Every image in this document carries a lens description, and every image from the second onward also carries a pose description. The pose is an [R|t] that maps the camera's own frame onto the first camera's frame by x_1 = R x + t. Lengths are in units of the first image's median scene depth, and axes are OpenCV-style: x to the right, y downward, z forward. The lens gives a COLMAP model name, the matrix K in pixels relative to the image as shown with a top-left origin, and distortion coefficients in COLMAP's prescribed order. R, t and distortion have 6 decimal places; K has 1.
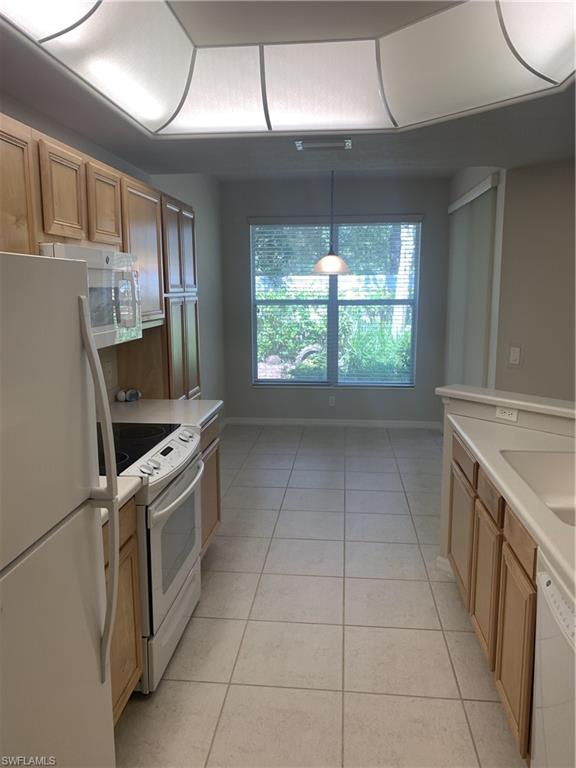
lens RADIAL K [[593.0, 0, 294.6], [0, 593.0, 387.1], [0, 0, 1]] dist [0.294926, -0.001654]
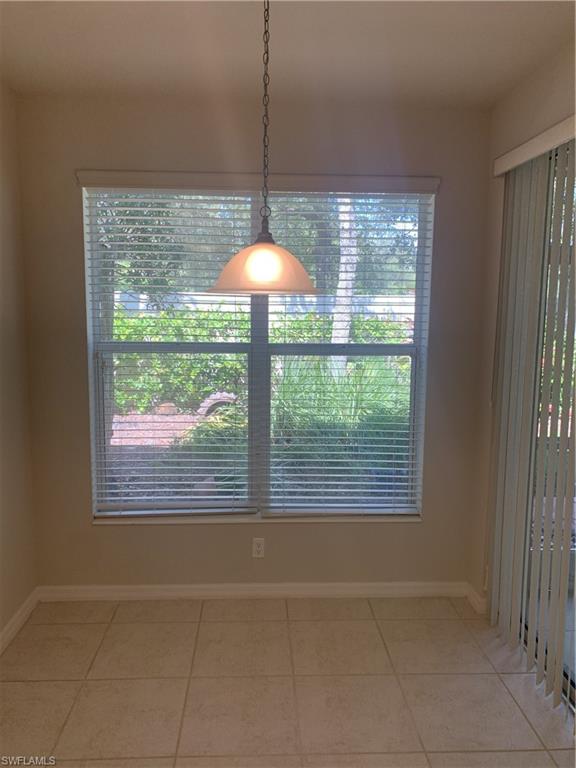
lens RADIAL K [[604.4, 0, 288.0], [0, 604.4, 384.0], [0, 0, 1]] dist [0.027079, -0.008757]
pose [[0.990942, -0.005471, 0.134176, 0.012947], [0.010141, 0.999365, -0.034150, -0.057735], [-0.133904, 0.035202, 0.990369, 0.308671]]
